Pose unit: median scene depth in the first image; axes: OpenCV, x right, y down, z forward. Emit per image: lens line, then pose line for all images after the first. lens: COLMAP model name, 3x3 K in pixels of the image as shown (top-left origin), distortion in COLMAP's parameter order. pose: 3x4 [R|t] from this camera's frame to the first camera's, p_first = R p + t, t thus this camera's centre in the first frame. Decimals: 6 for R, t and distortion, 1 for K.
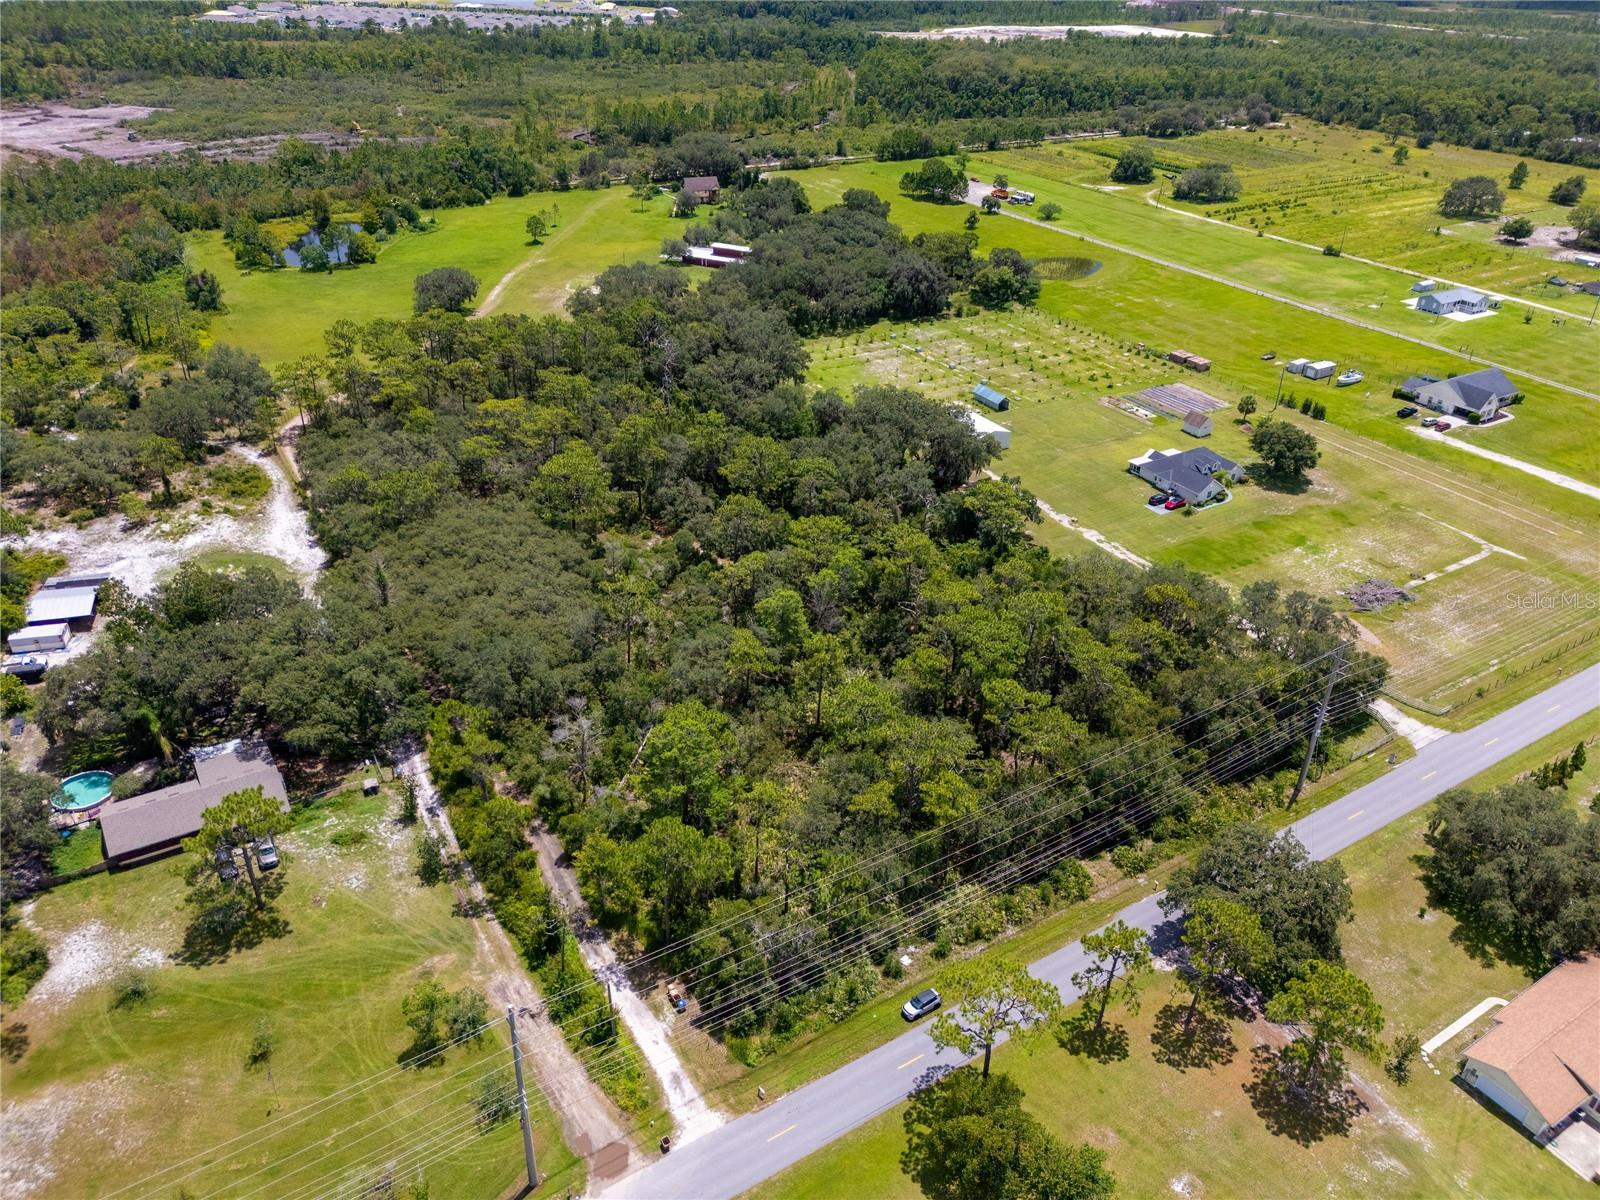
lens RADIAL K [[1167.6, 0, 801.4], [0, 1167.6, 592.8], [0, 0, 1]] dist [0.096918, -0.113549]
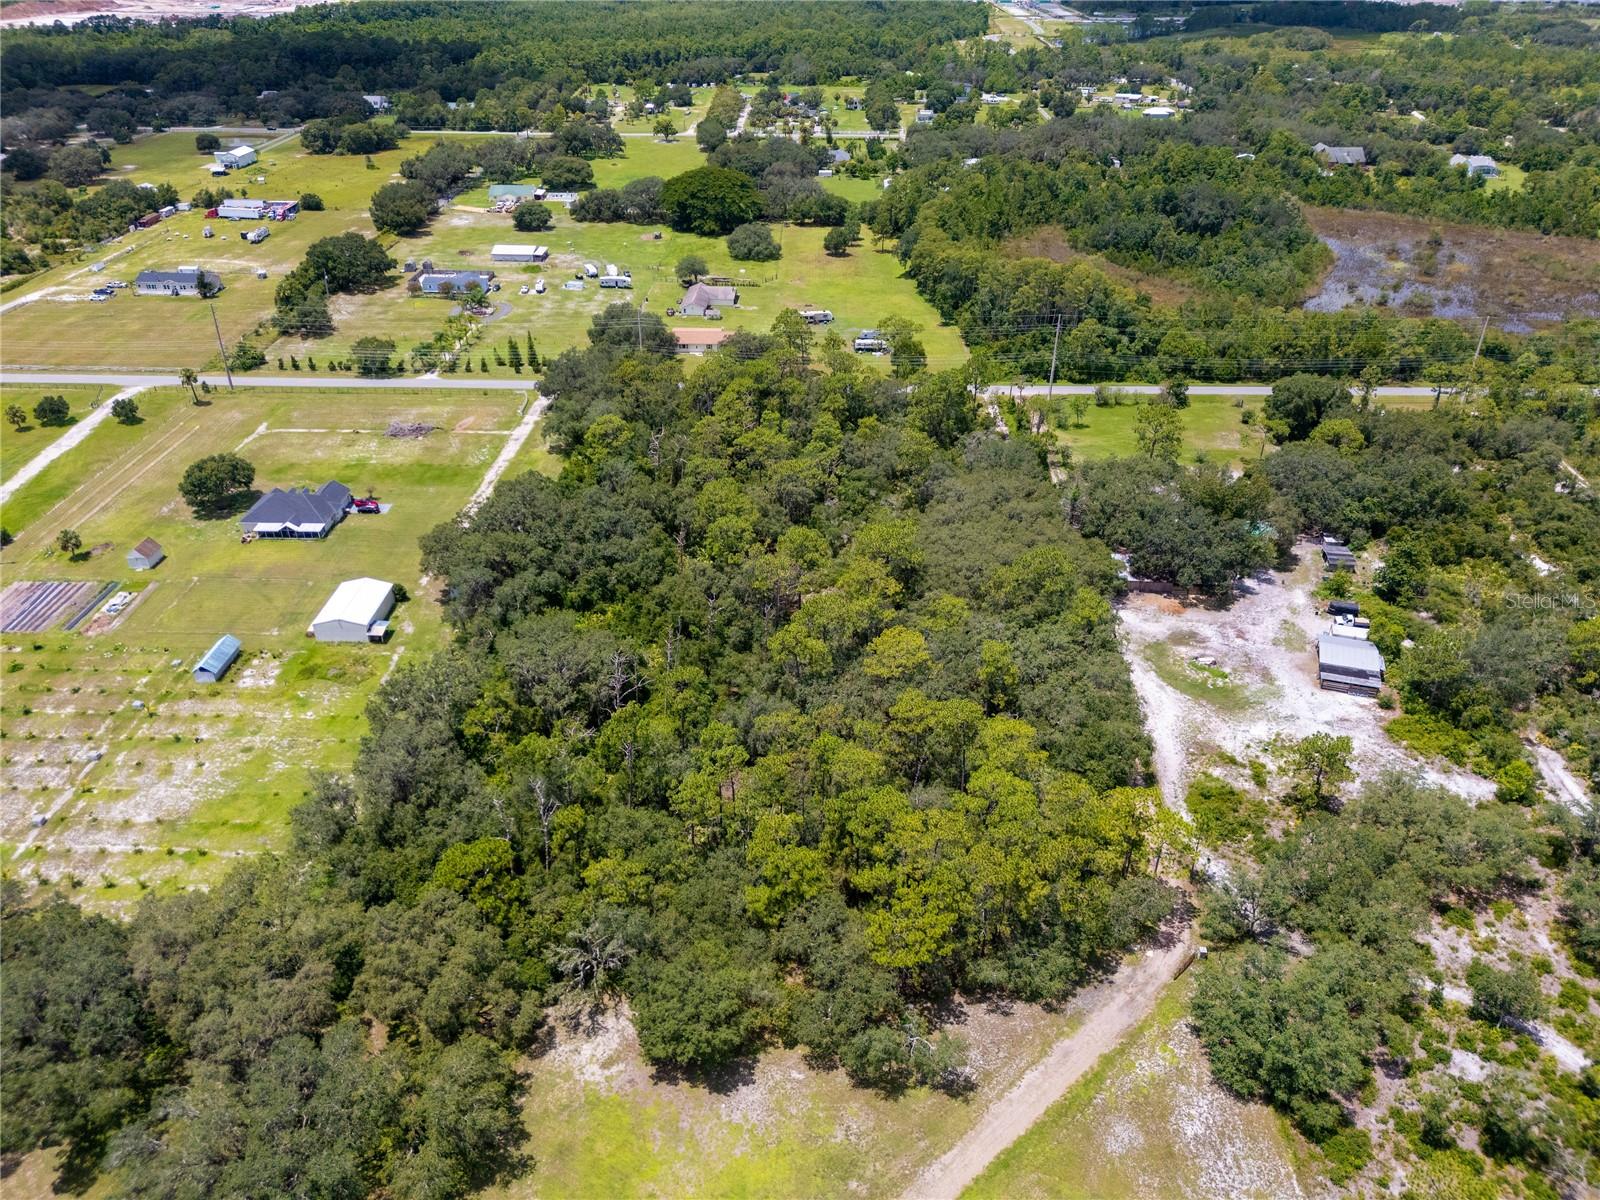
lens RADIAL K [[1167.9, 0, 798.0], [0, 1167.9, 605.6], [0, 0, 1]] dist [0.072752, -0.068743]
pose [[-0.843740, -0.301432, 0.444118, -0.501622], [0.245995, 0.518246, 0.819089, -0.775773], [-0.477063, 0.800349, -0.363114, 1.212026]]
